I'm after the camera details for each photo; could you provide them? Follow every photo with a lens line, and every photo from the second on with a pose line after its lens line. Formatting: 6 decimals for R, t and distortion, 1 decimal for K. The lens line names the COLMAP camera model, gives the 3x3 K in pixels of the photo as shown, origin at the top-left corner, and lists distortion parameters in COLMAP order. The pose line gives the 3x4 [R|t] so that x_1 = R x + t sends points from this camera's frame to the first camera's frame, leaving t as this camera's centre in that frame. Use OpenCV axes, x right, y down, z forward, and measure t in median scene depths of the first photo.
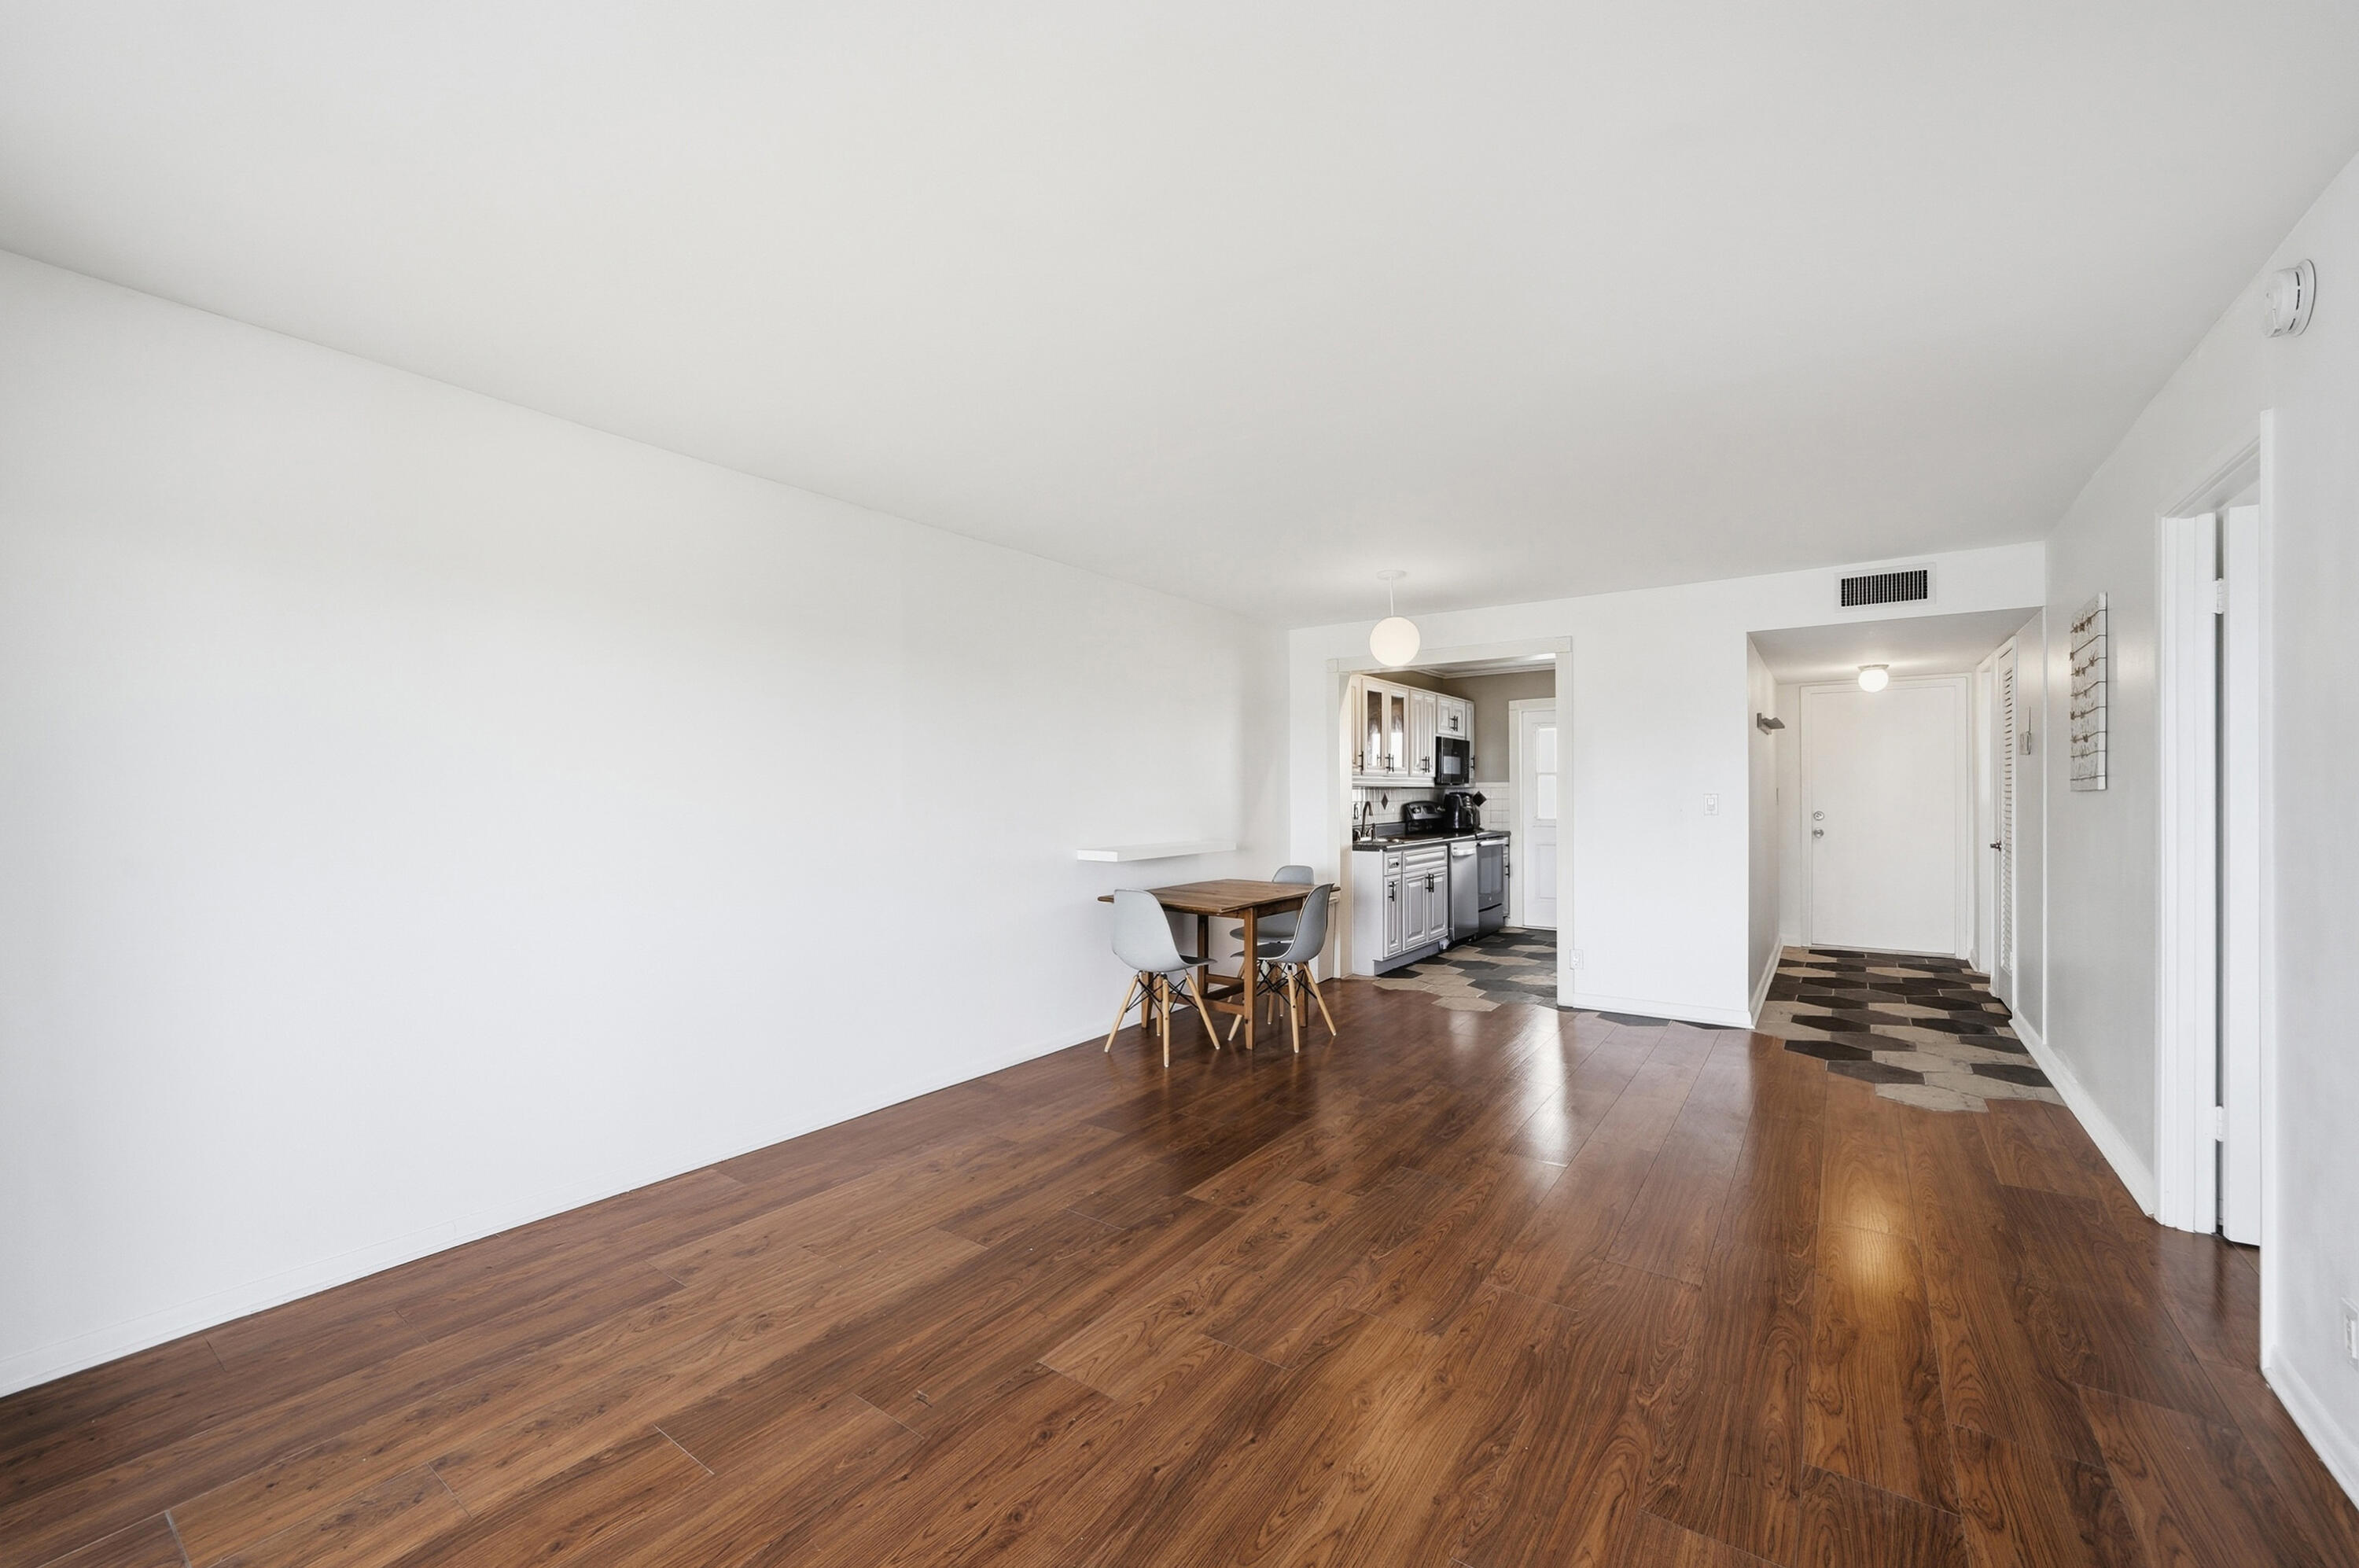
lens RADIAL K [[951.2, 0, 1158.4], [0, 951.2, 796.4], [0, 0, 1]] dist [-0.001515, -0.000789]
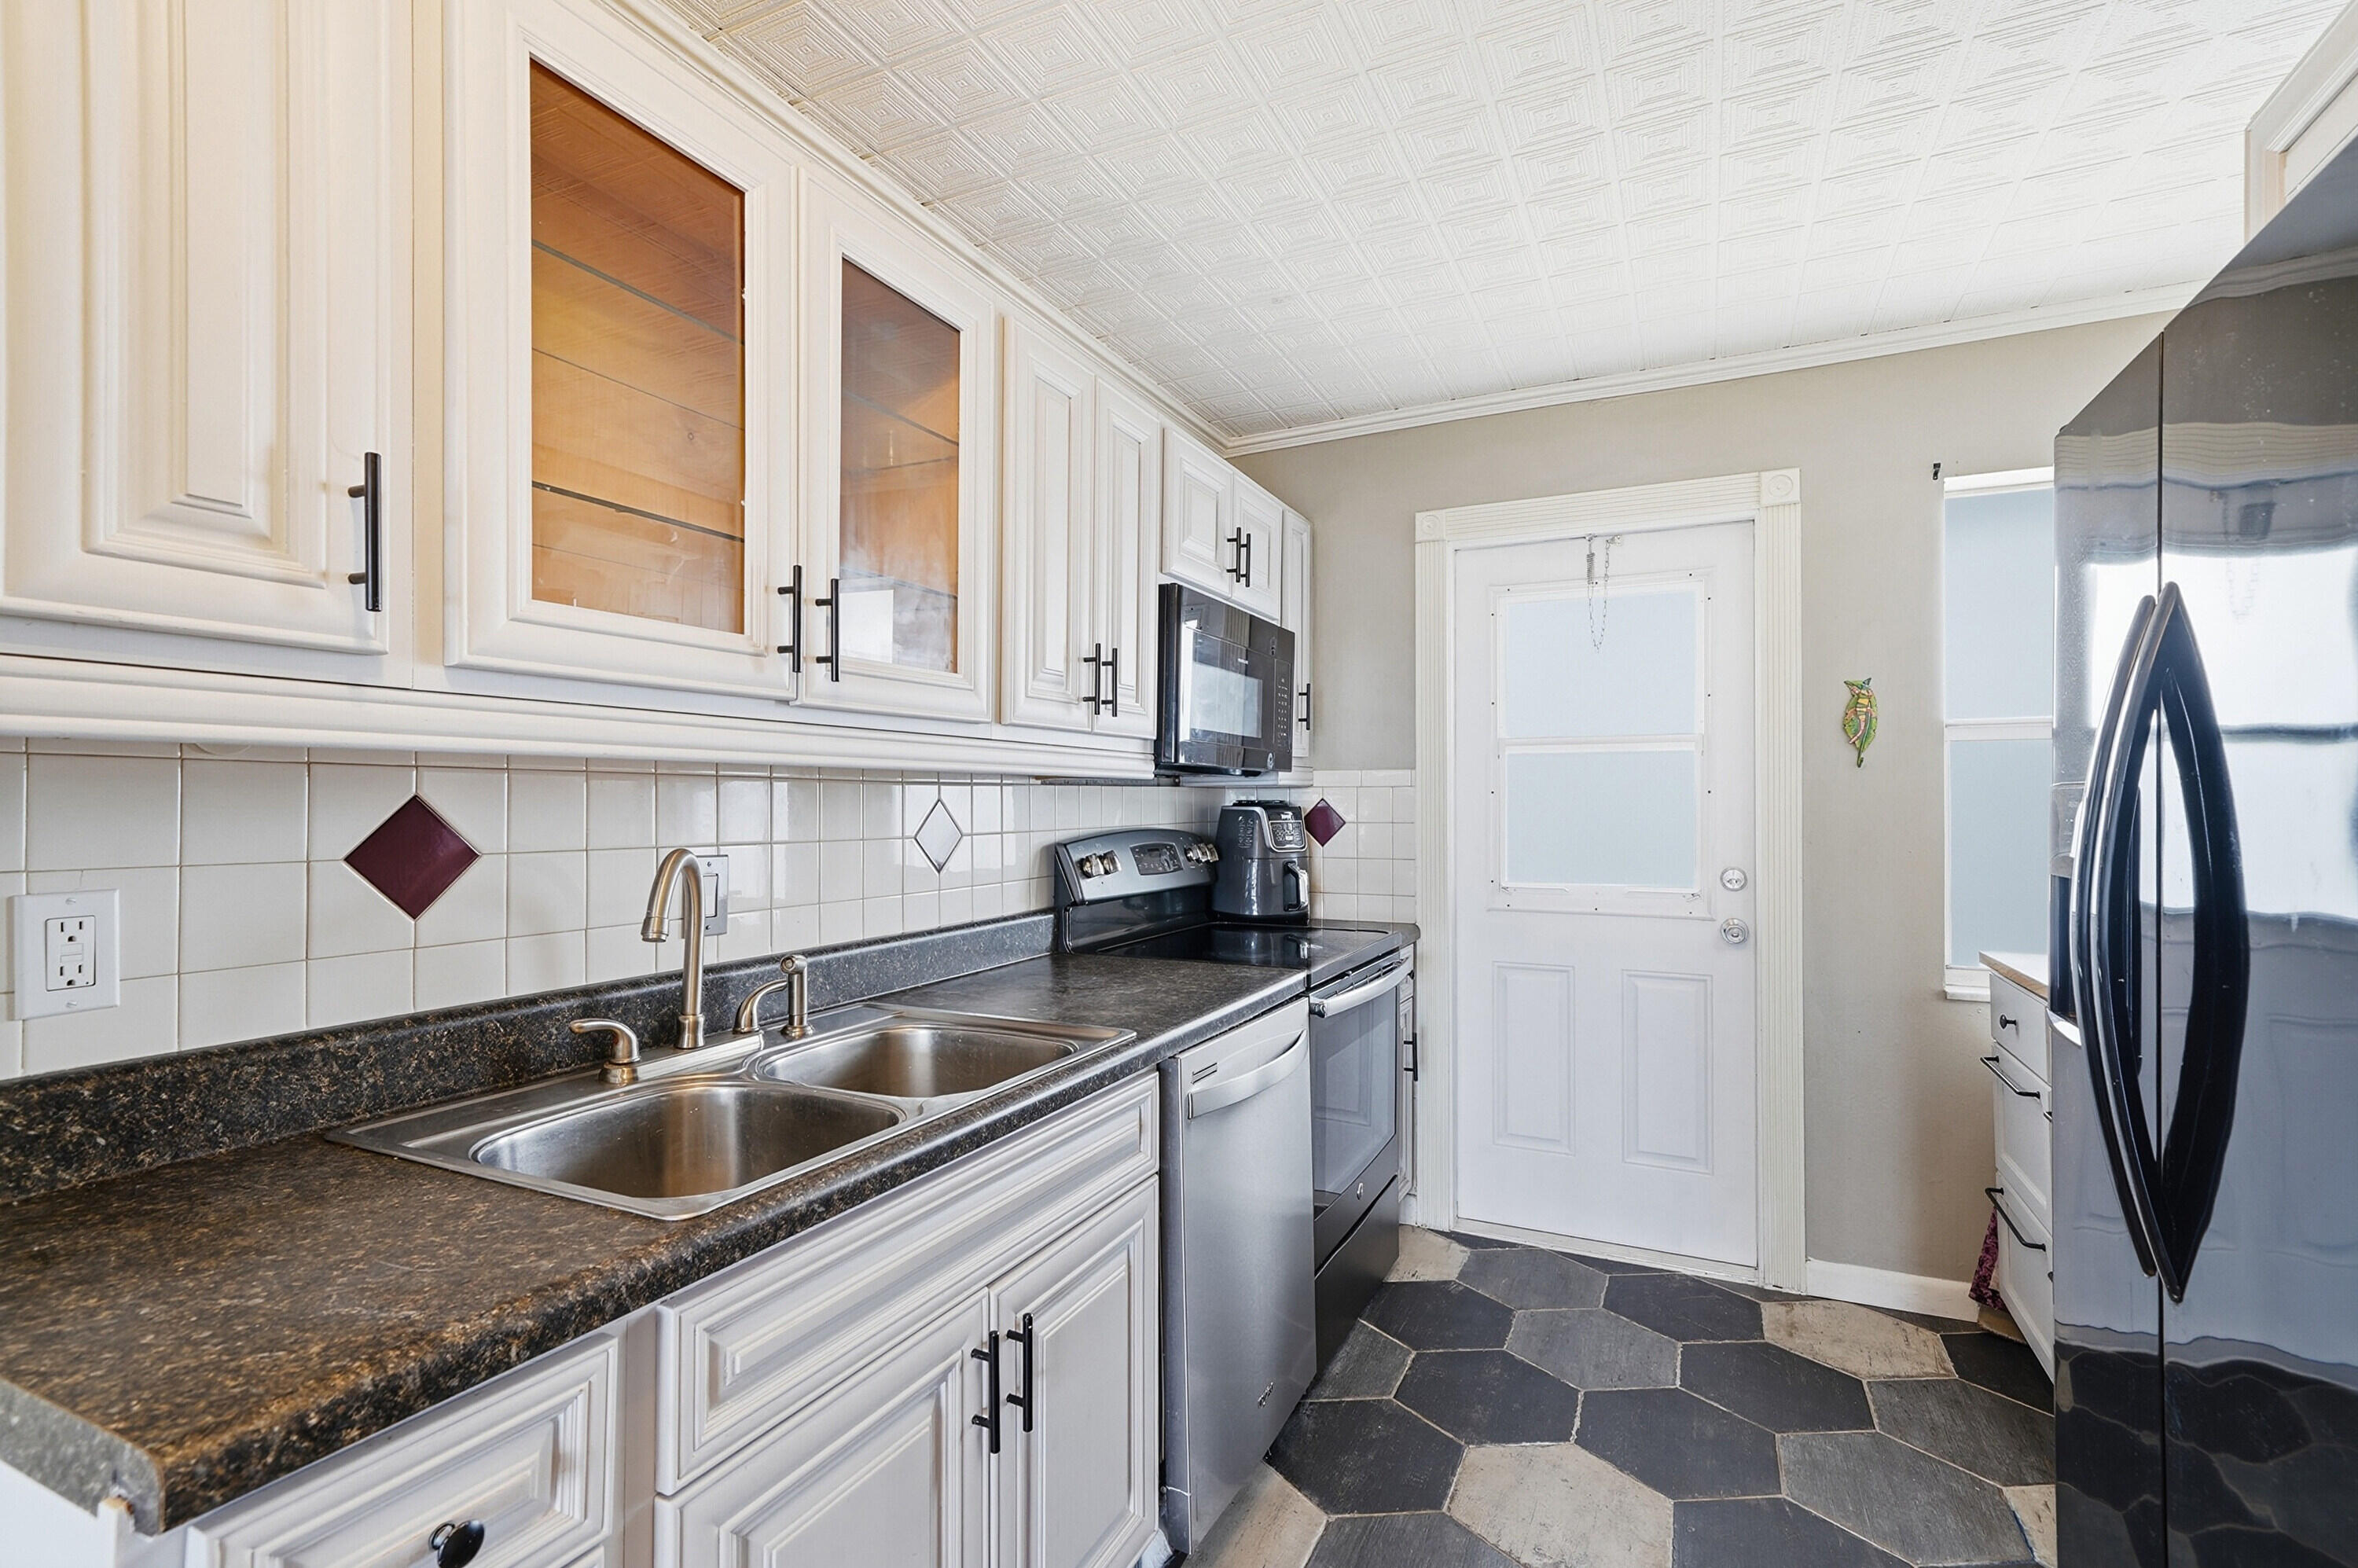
lens RADIAL K [[1069.6, 0, 1188.5], [0, 1069.6, 790.1], [0, 0, 1]] dist [0.010651, 0.001801]
pose [[0.982003, 0.009977, 0.188601, 0.306522], [-0.007561, 0.999880, -0.013528, -0.003626], [-0.188713, 0.011859, 0.981961, 0.893228]]
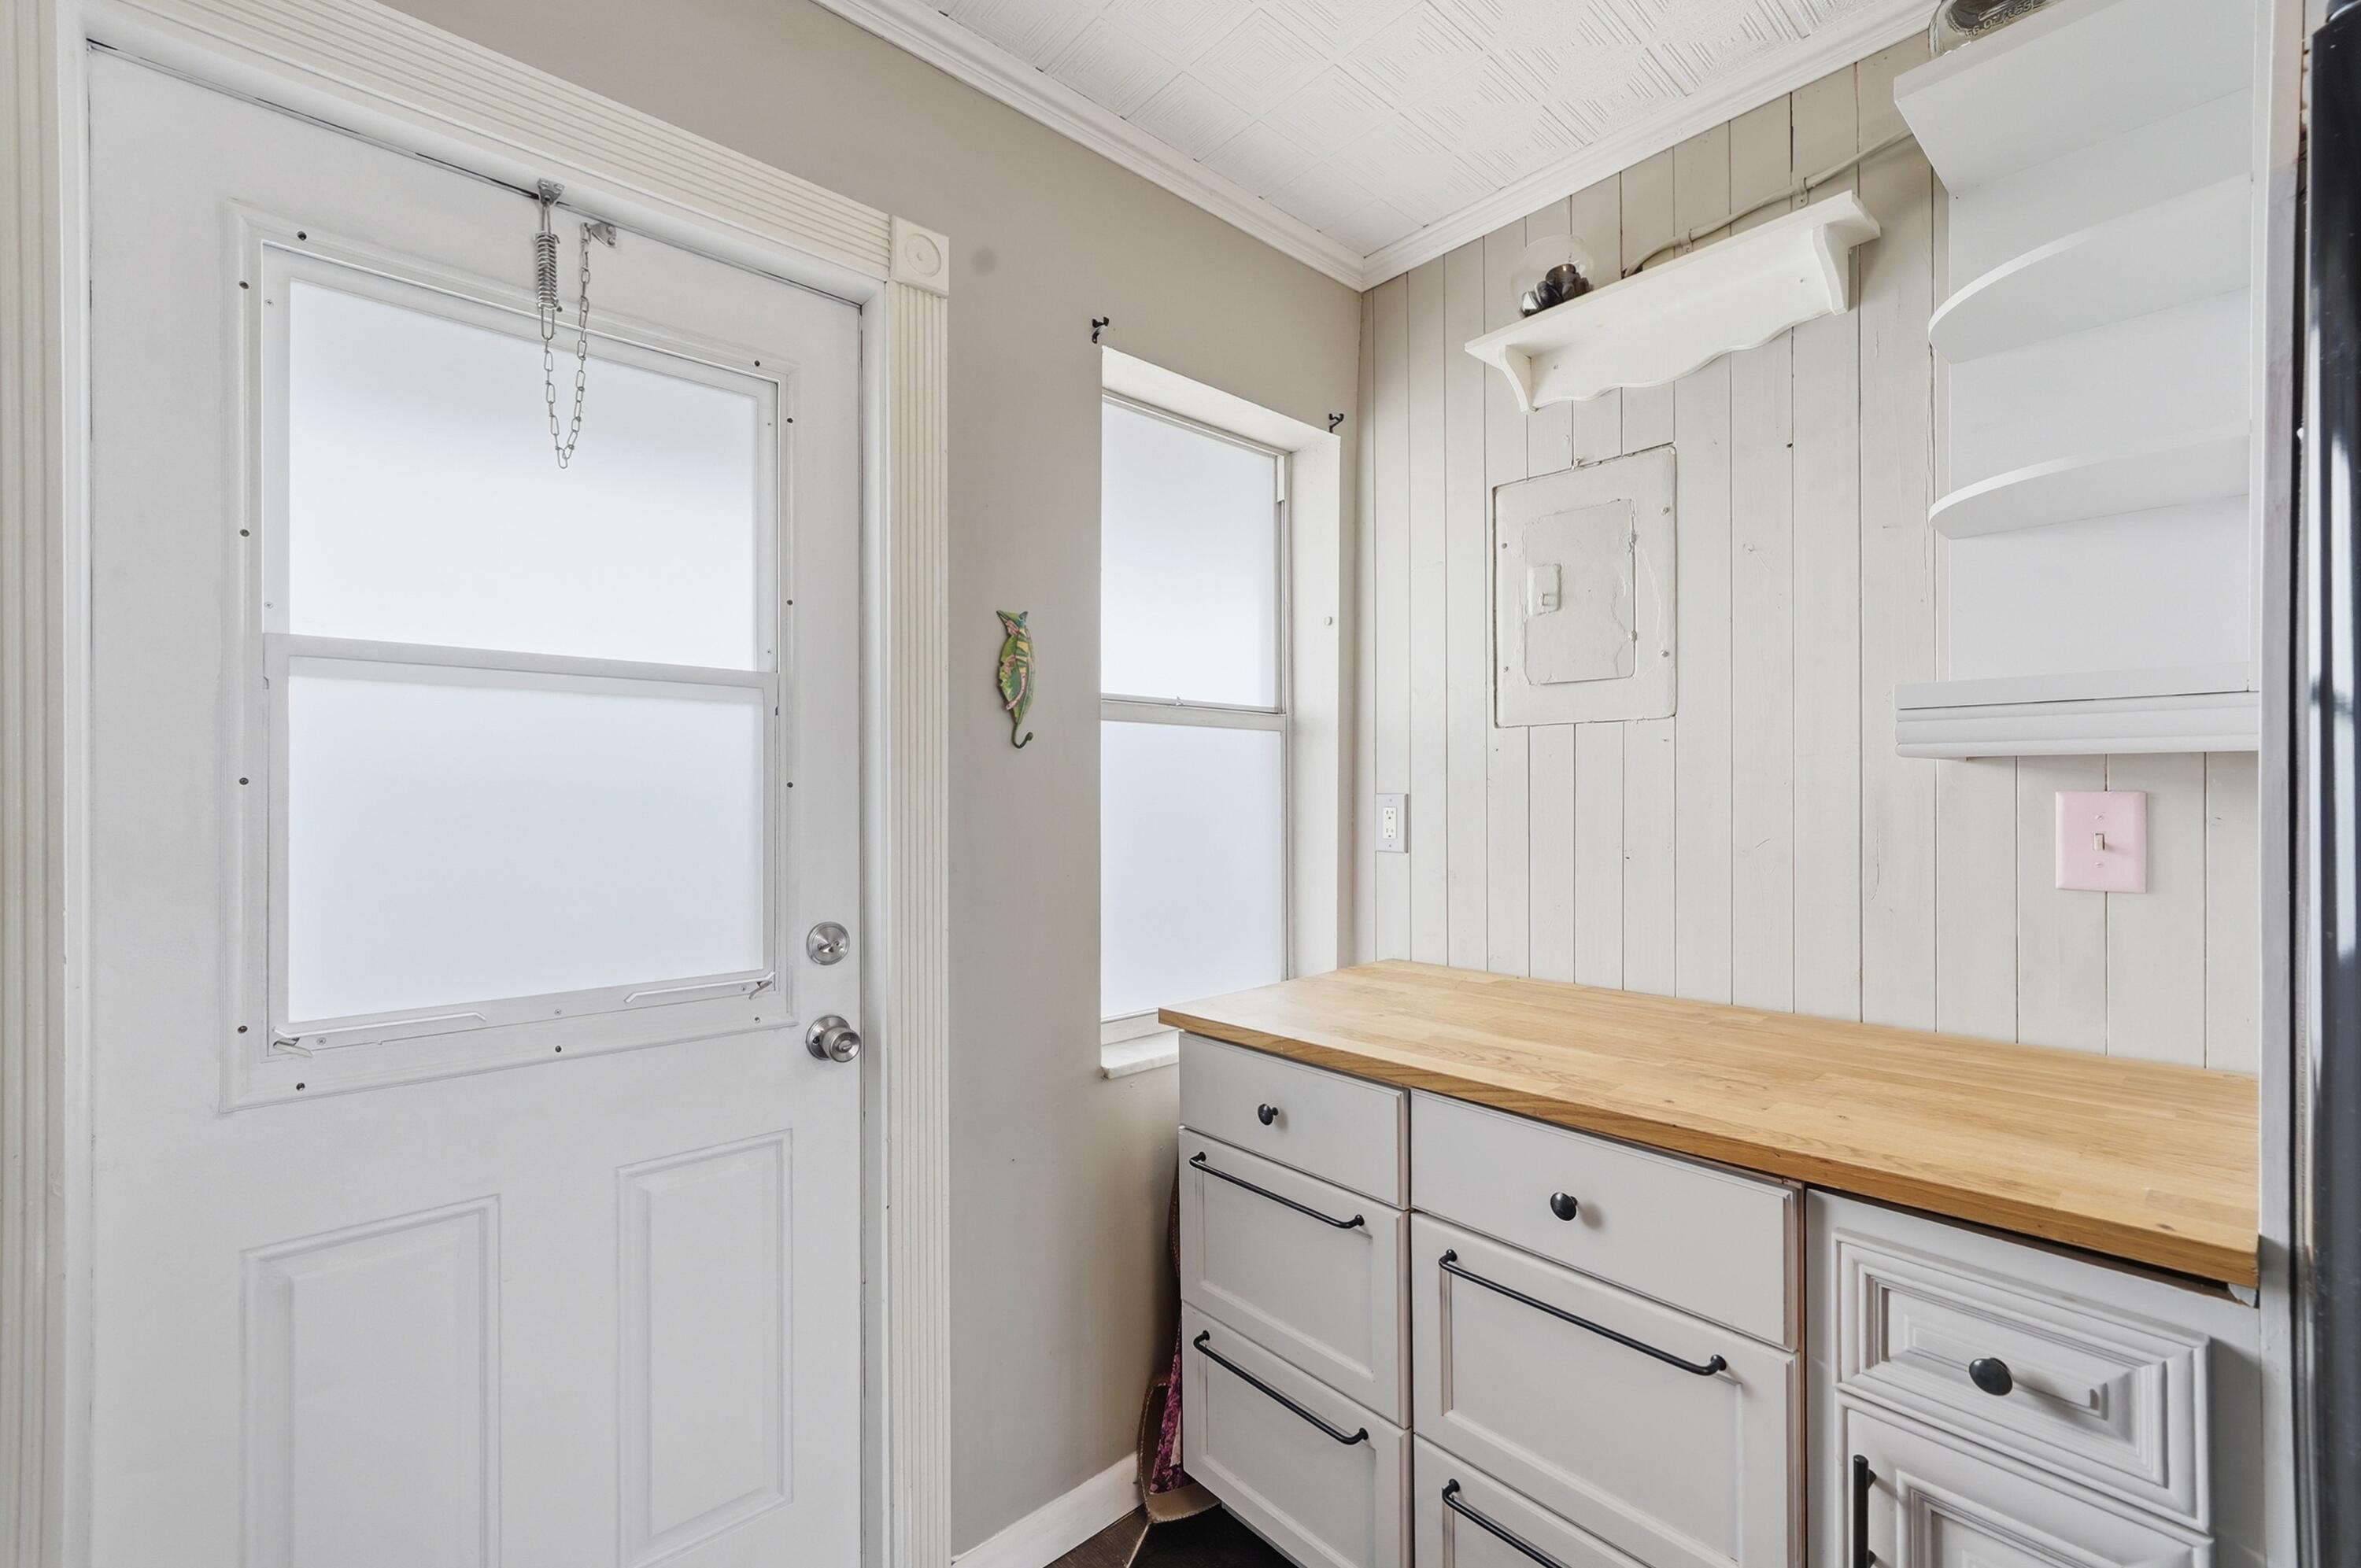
lens RADIAL K [[951.9, 0, 1159.8], [0, 951.9, 799.9], [0, 0, 1]] dist [-0.001515, -0.000789]
pose [[0.228277, 0.008581, 0.973558, 0.404680], [0.010432, 0.999882, -0.011260, -0.004026], [-0.973540, 0.012726, 0.228160, 1.132415]]
